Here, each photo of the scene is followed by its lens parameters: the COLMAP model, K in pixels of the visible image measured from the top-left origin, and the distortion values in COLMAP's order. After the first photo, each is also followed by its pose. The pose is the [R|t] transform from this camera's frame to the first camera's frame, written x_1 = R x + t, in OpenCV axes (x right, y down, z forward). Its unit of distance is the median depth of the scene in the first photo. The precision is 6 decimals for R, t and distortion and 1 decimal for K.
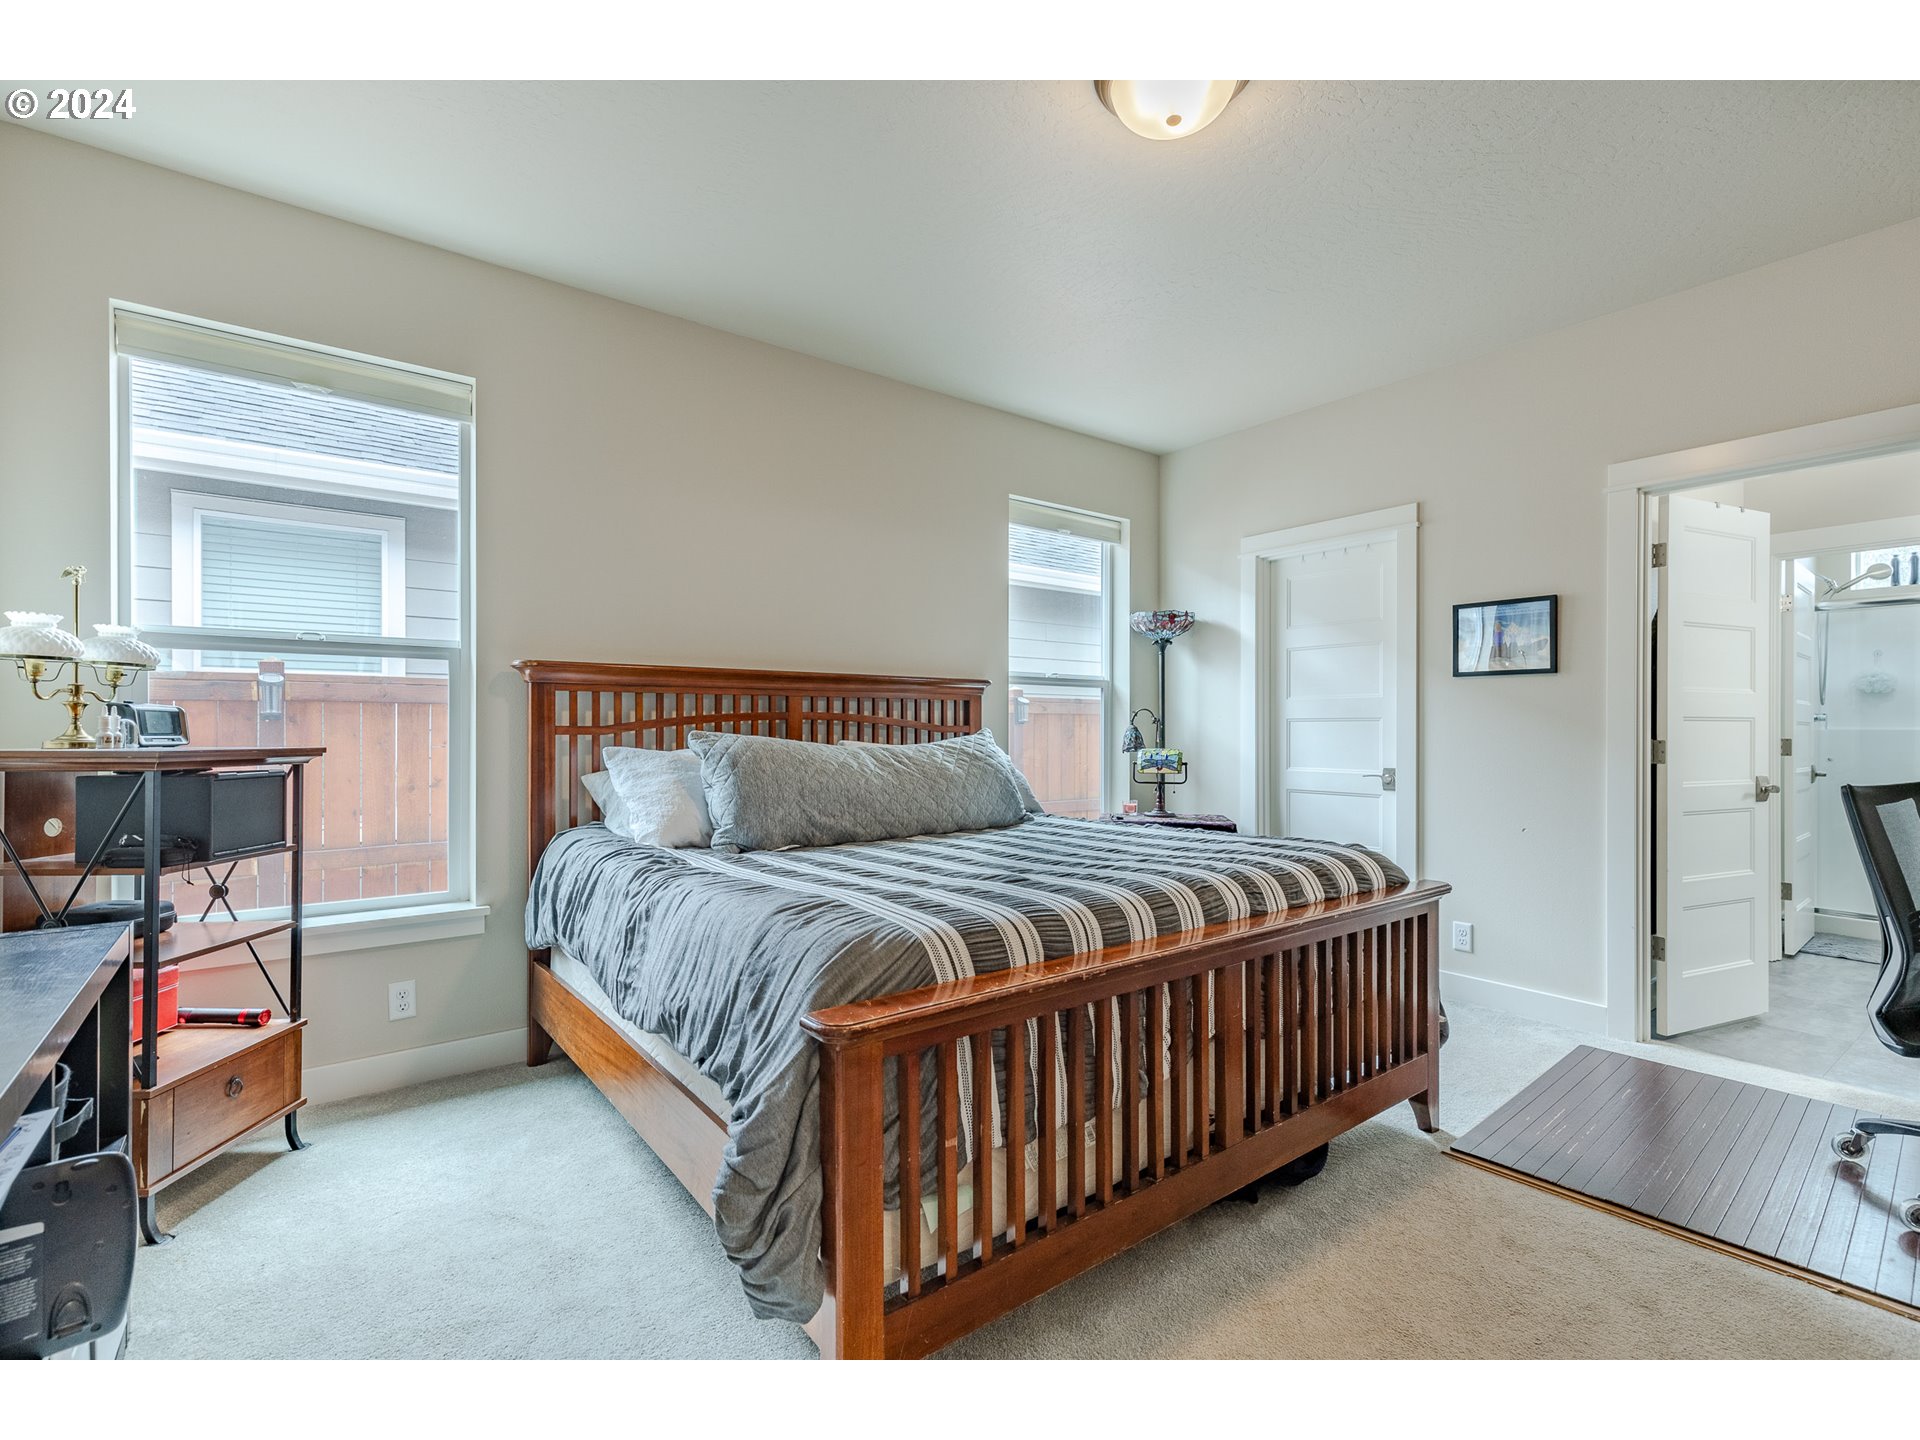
lens RADIAL K [[886.9, 0, 961.9], [0, 886.9, 709.2], [0, 0, 1]] dist [0.009370, -0.000531]
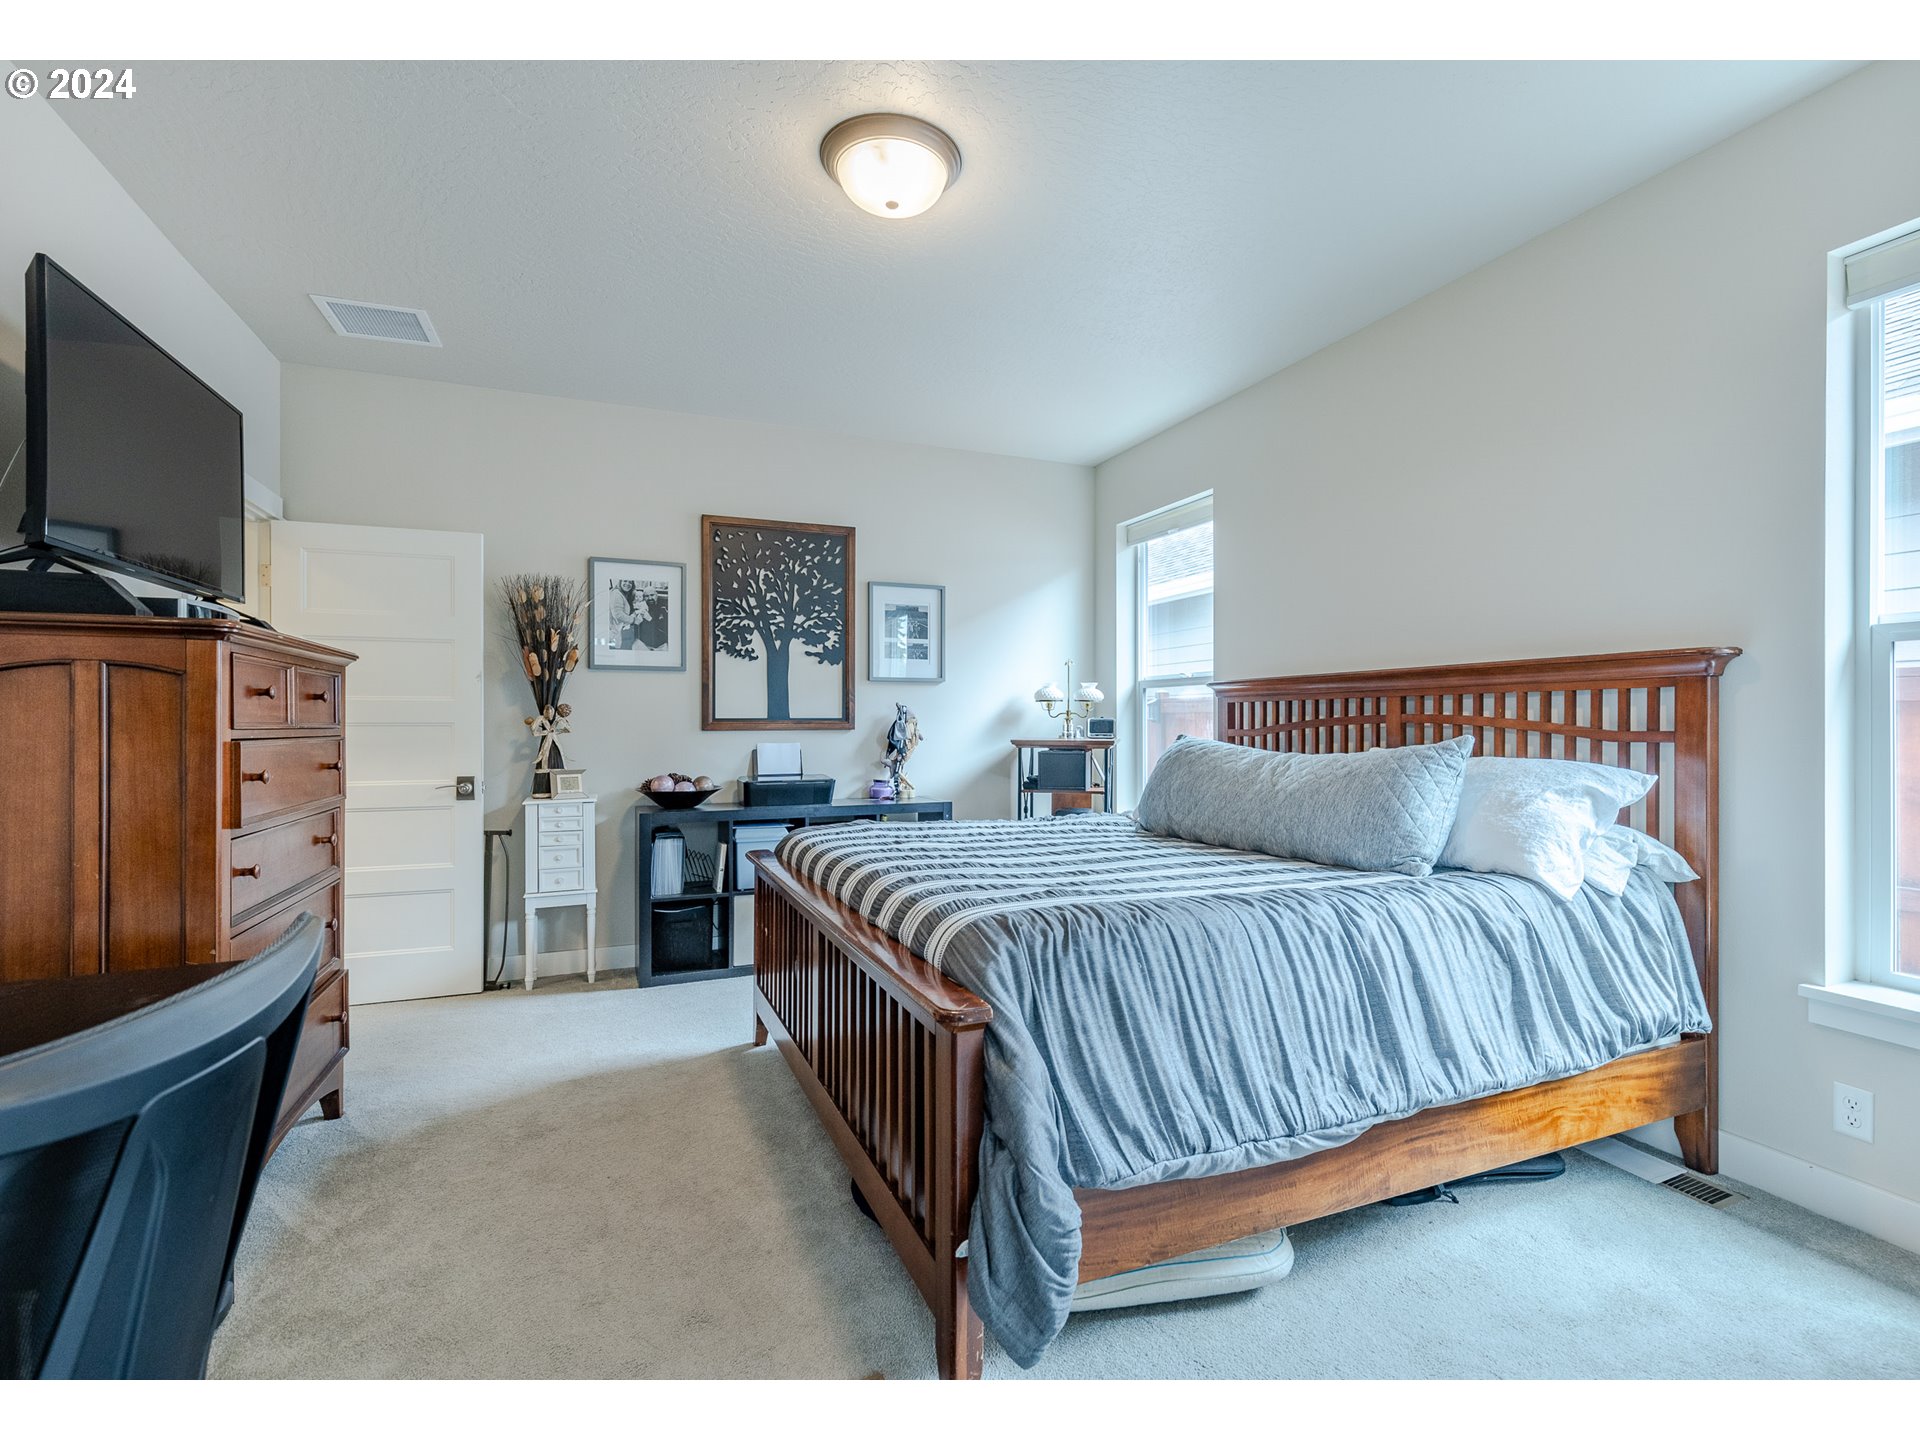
lens RADIAL K [[886.9, 0, 961.9], [0, 886.9, 709.2], [0, 0, 1]] dist [0.009370, -0.000531]
pose [[-0.274709, -0.021623, -0.961284, 0.804702], [0.012348, 0.999585, -0.026014, 0.015834], [0.961448, -0.019016, -0.274328, 0.849866]]
